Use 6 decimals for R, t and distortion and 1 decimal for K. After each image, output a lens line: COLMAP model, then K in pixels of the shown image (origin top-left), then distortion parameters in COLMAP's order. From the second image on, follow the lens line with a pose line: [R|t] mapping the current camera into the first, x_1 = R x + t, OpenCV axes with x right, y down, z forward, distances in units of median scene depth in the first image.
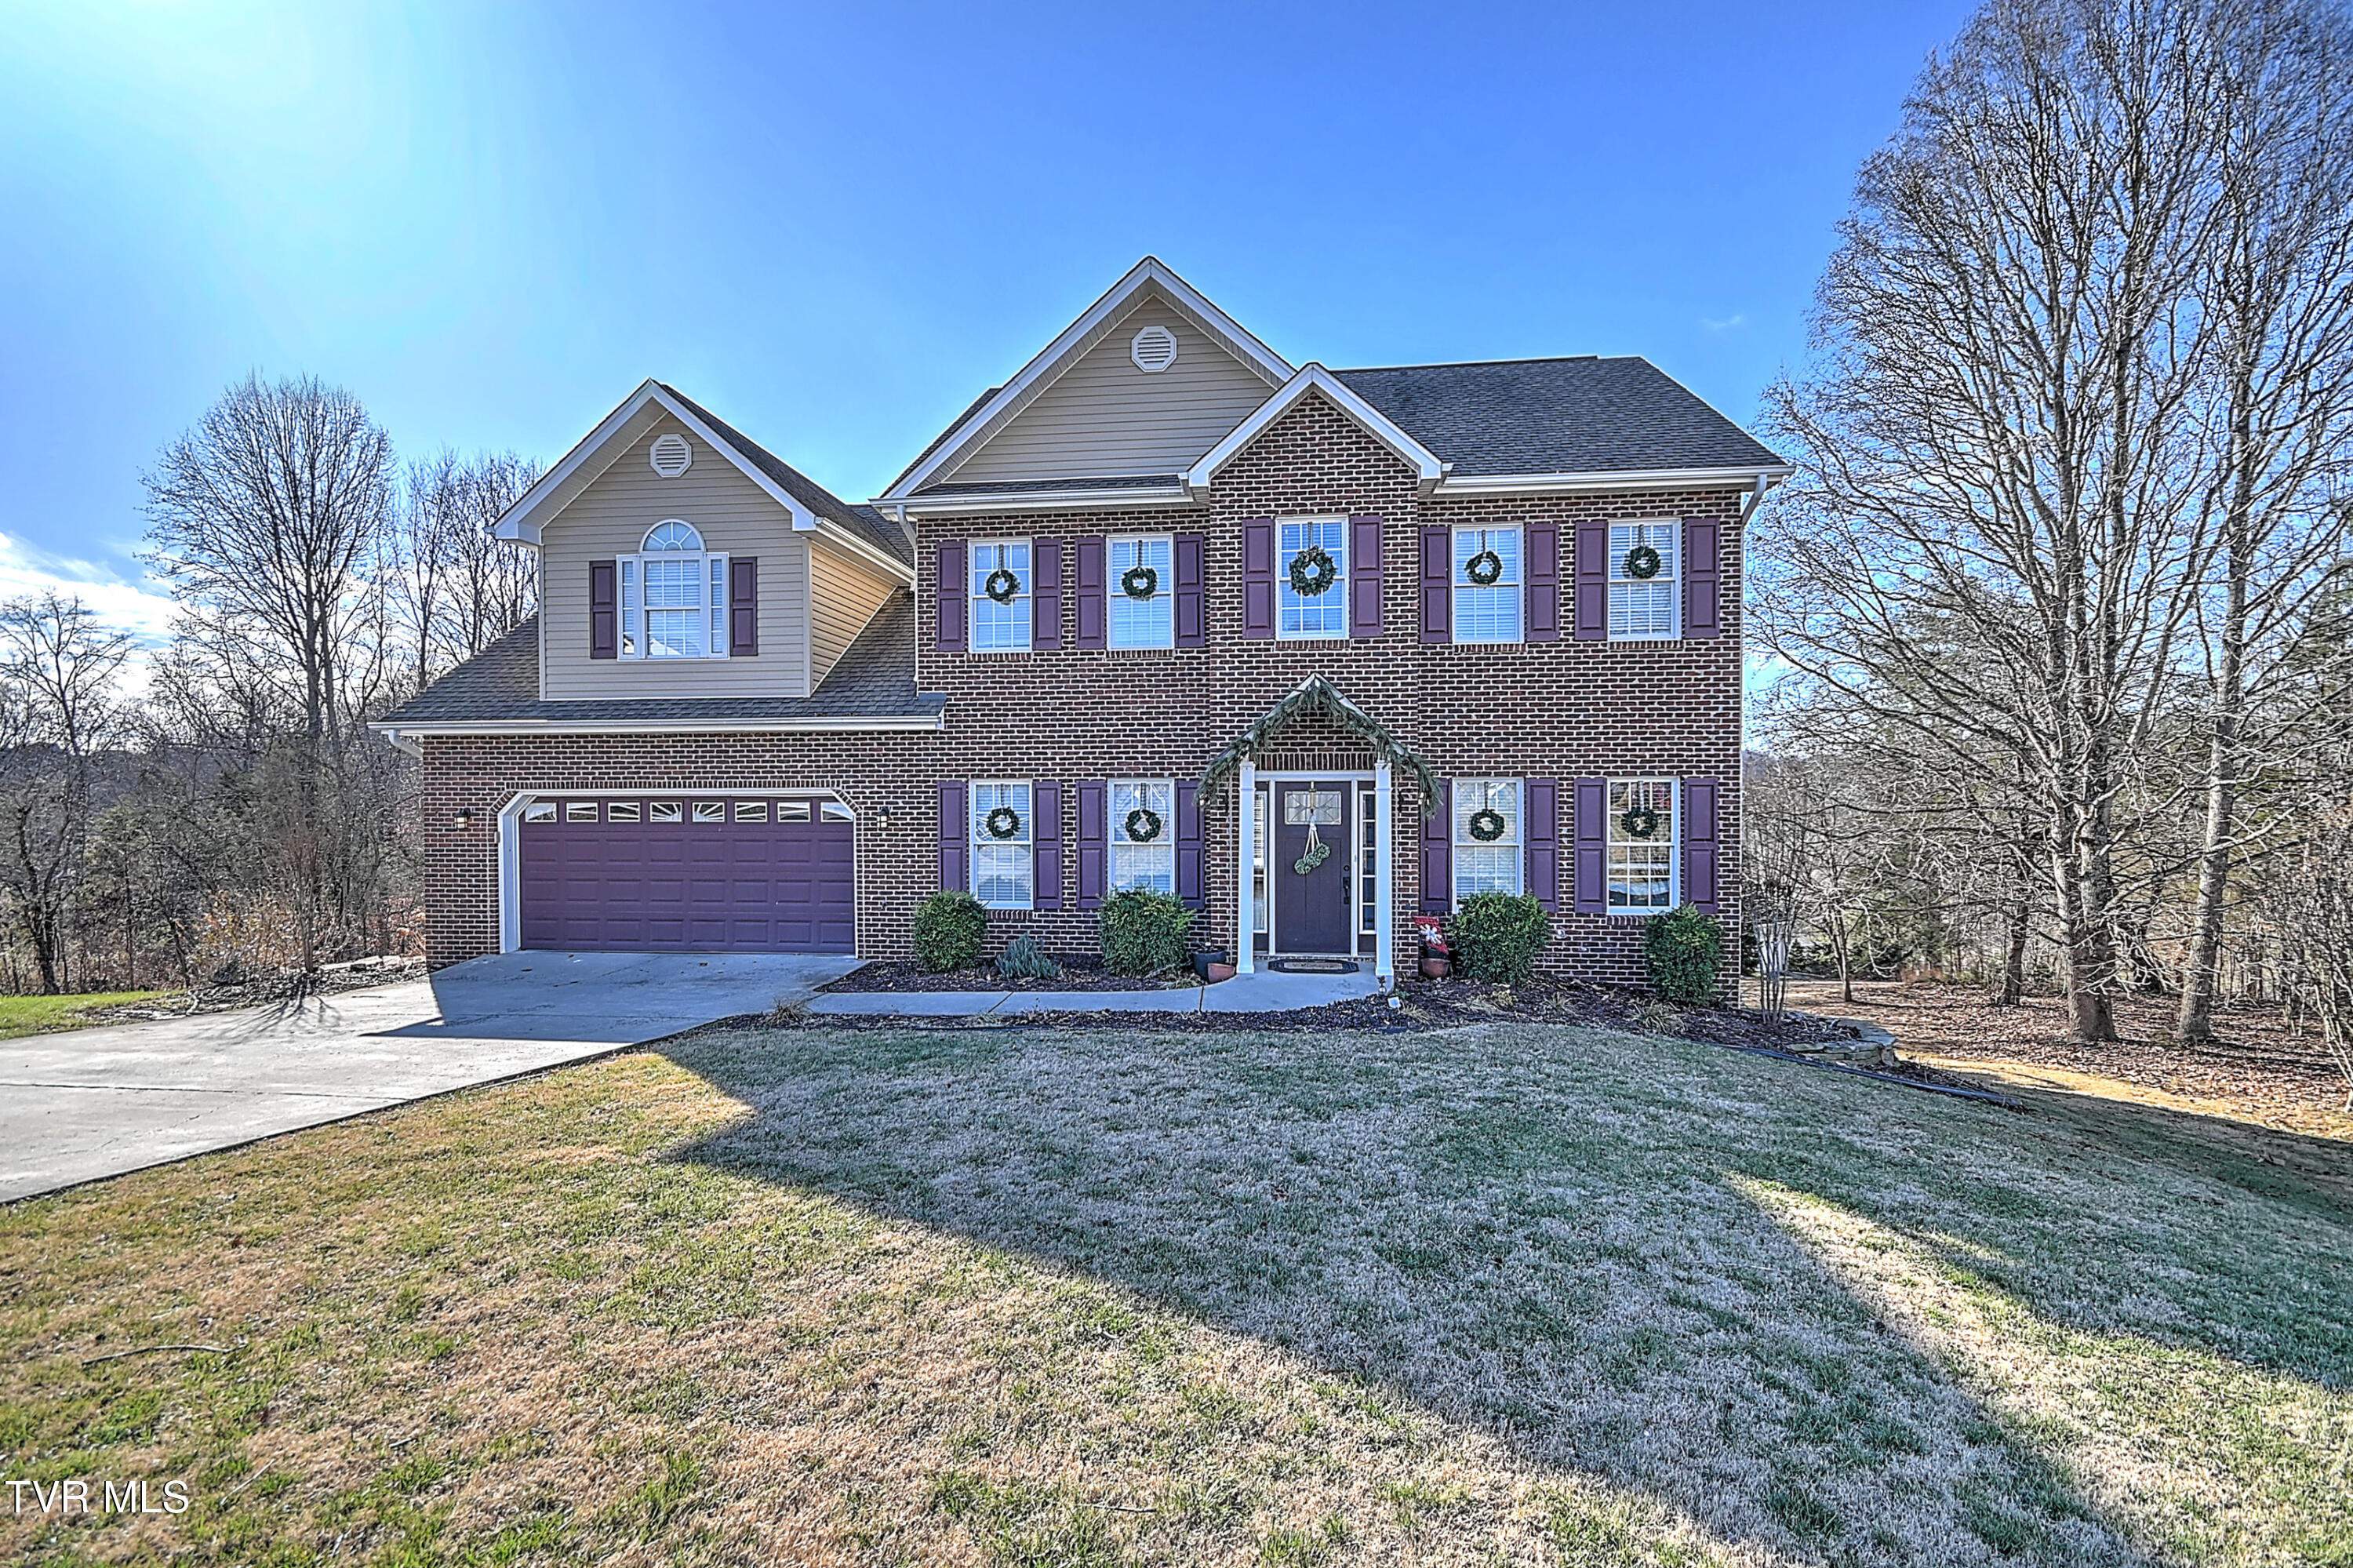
lens RADIAL K [[1000.3, 0, 1166.9], [0, 1000.3, 785.3], [0, 0, 1]] dist [0.002175, 0.000174]
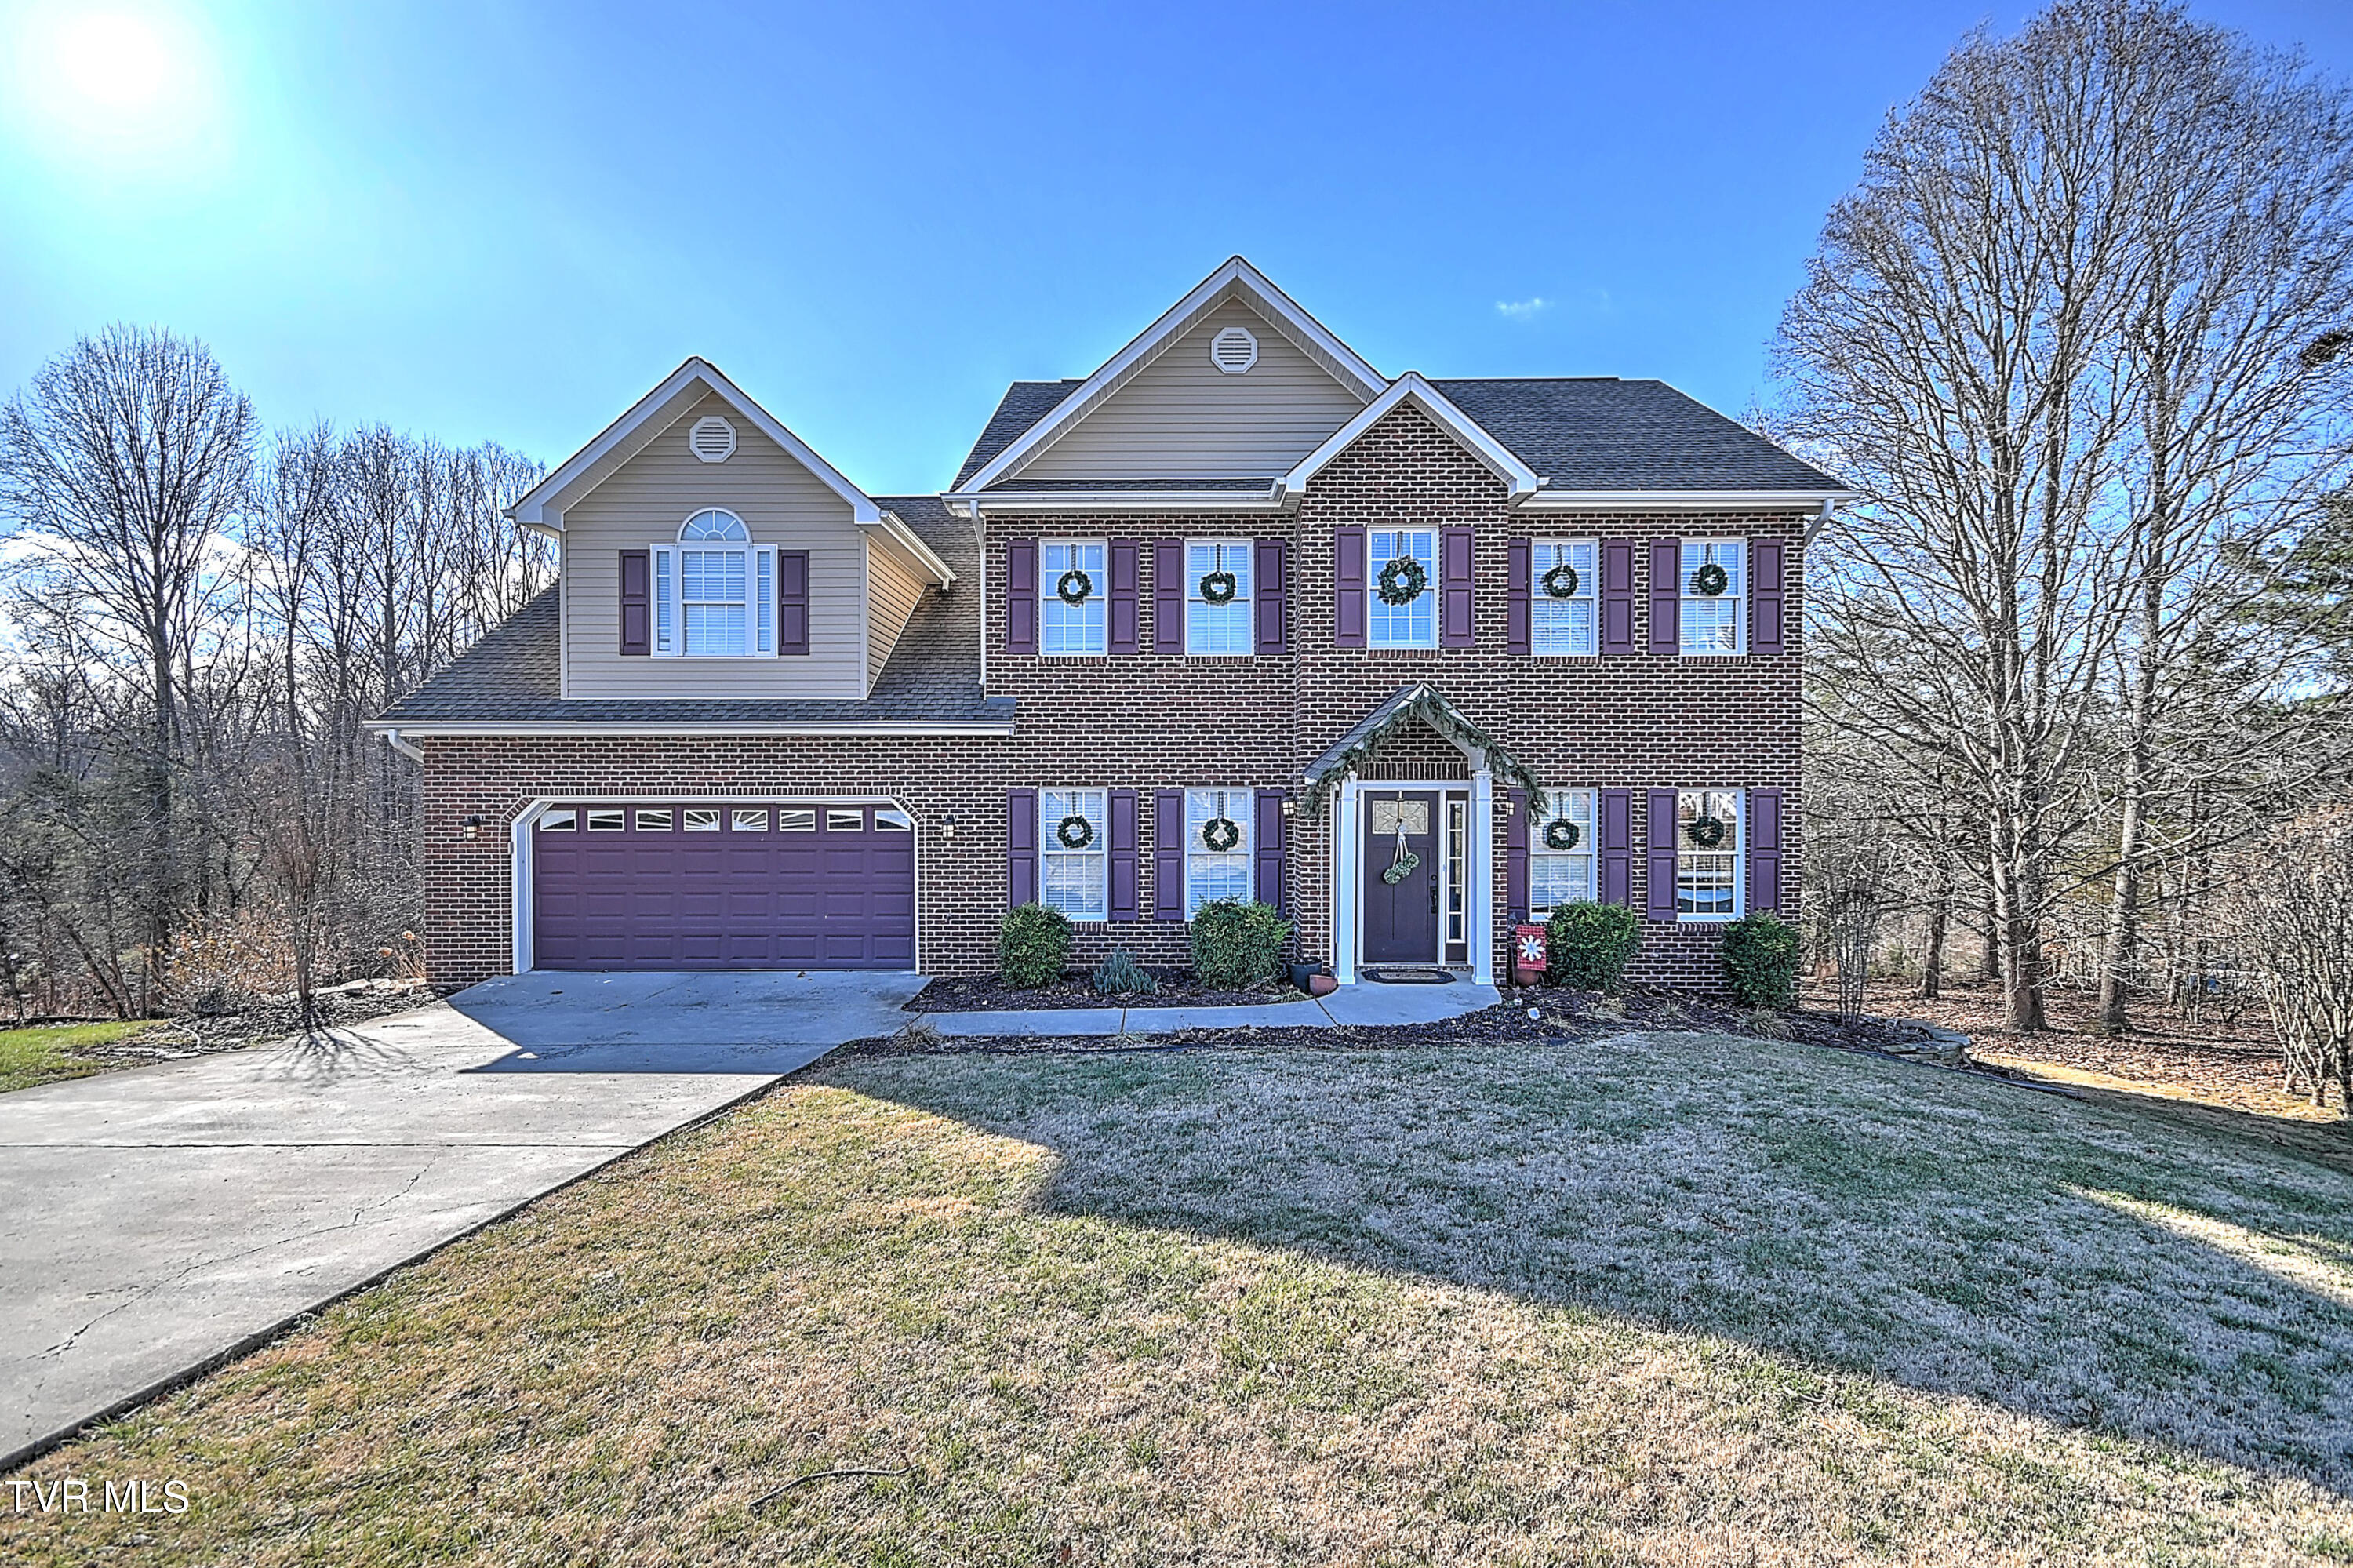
lens RADIAL K [[1000.4, 0, 1163.7], [0, 1000.4, 787.9], [0, 0, 1]] dist [0.004167, 0.000162]
pose [[0.994839, 0.003948, 0.101387, -0.184017], [-0.003991, 0.999992, 0.000219, -0.005976], [-0.101385, -0.000622, 0.994847, 0.028408]]
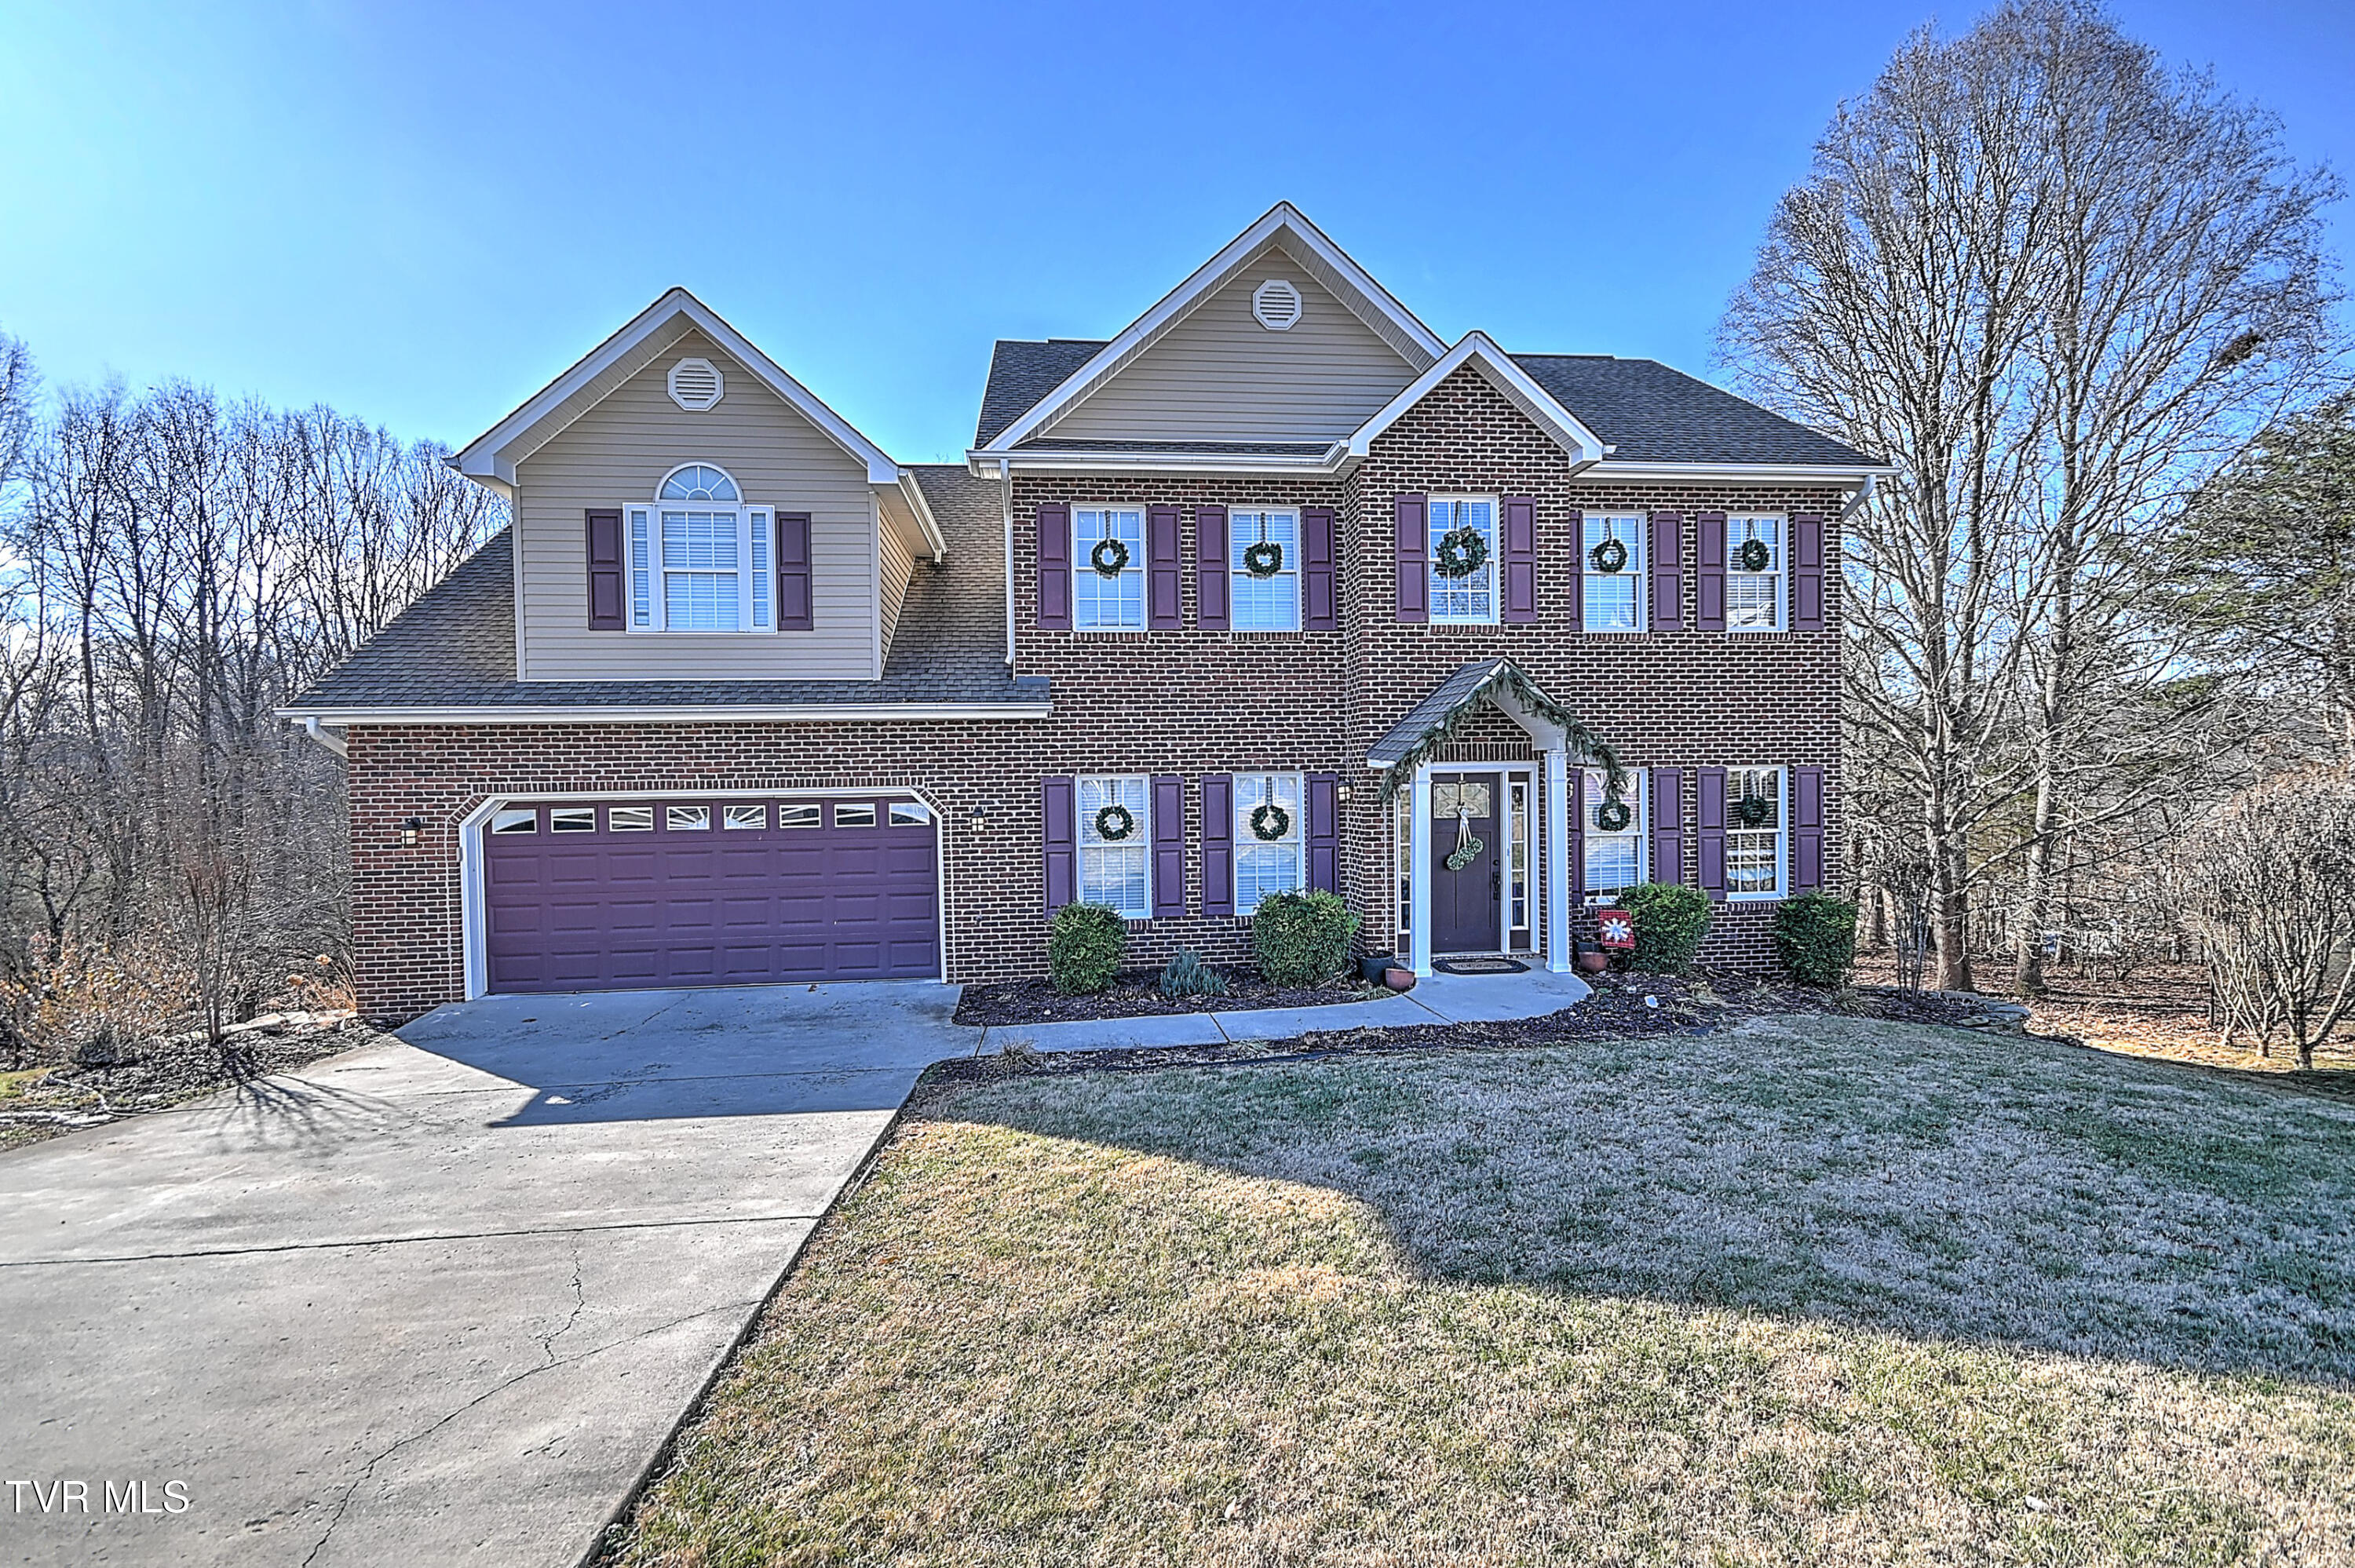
lens RADIAL K [[1004.4, 0, 1159.1], [0, 1004.4, 788.8], [0, 0, 1]] dist [0.009203, -0.004002]
pose [[0.977429, -0.012770, 0.210877, -0.326882], [0.010901, 0.999890, 0.010021, -0.001506], [-0.210982, -0.007496, 0.977461, 0.117659]]
